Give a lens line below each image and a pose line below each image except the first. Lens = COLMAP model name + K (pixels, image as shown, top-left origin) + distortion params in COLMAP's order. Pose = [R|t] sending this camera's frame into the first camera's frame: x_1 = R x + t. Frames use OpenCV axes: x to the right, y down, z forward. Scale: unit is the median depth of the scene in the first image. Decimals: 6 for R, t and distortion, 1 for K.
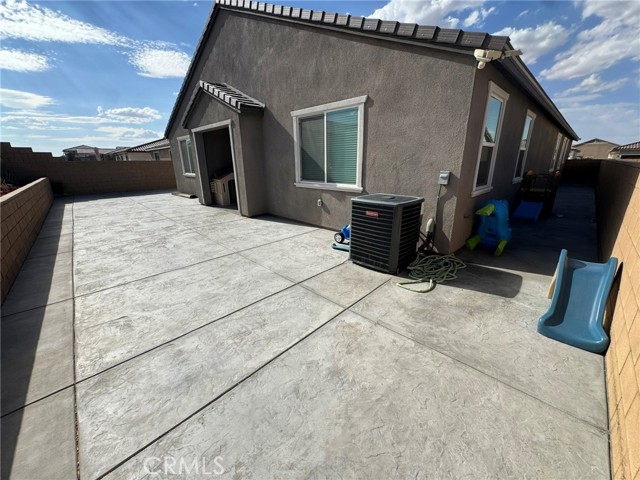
lens RADIAL K [[256.7, 0, 316.7], [0, 256.7, 243.0], [0, 0, 1]] dist [-0.001397, 0.000093]
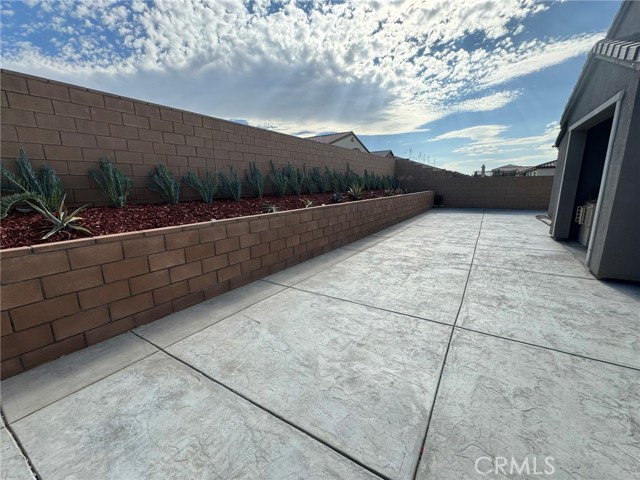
lens RADIAL K [[256.7, 0, 322.2], [0, 256.7, 240.0], [0, 0, 1]] dist [-0.001397, 0.000093]
pose [[0.223381, 0.213855, -0.950982, 0.112516], [-0.281898, 0.948117, 0.146994, -0.134599], [0.933078, 0.235244, 0.272077, 0.485506]]
